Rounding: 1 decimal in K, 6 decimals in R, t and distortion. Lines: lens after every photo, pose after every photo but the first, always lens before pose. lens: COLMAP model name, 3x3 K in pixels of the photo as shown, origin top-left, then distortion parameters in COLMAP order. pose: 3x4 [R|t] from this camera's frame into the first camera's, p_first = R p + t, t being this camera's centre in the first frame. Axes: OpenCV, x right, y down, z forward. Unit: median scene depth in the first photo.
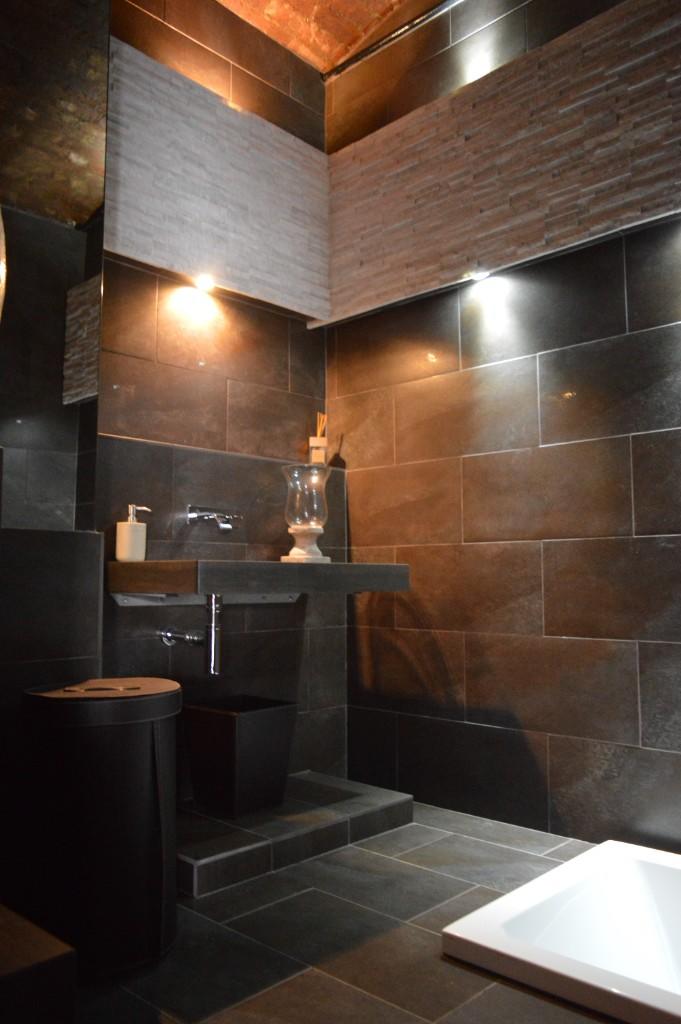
lens RADIAL K [[801.0, 0, 340.5], [0, 801.0, 512.0], [0, 0, 1]] dist [-0.034605, 0.005607]
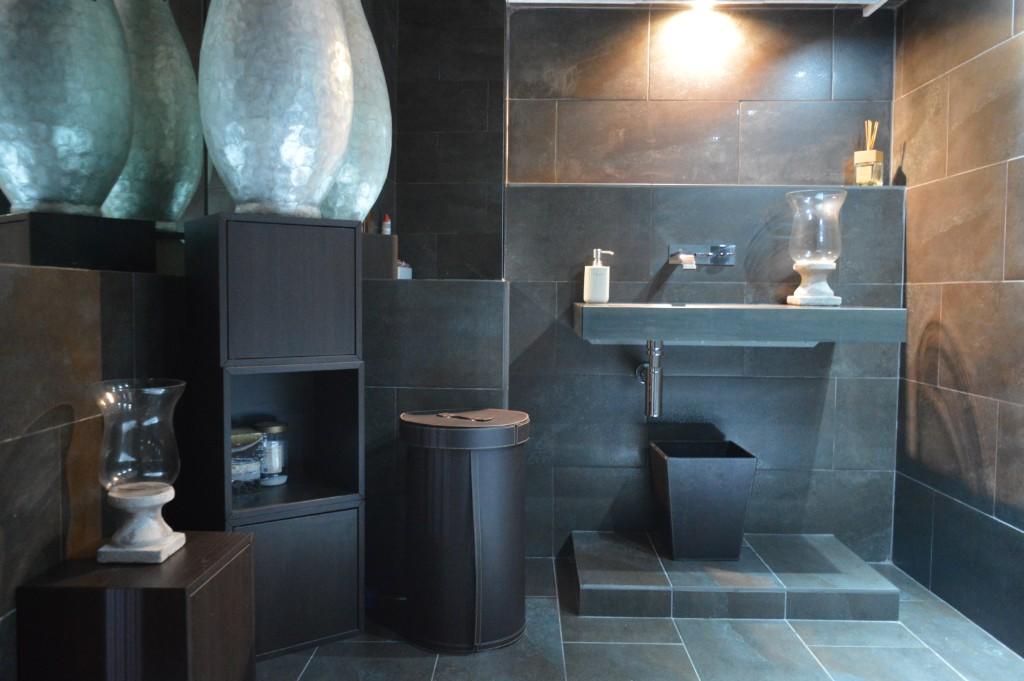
lens RADIAL K [[801.0, 0, 512.0], [0, 801.0, 340.5], [0, 0, 1]] dist [-0.034605, 0.005607]
pose [[0.668804, 0.048337, -0.741866, 0.396903], [0.053760, 0.992127, 0.113109, -0.012920], [0.741492, -0.115530, 0.660940, 0.183197]]
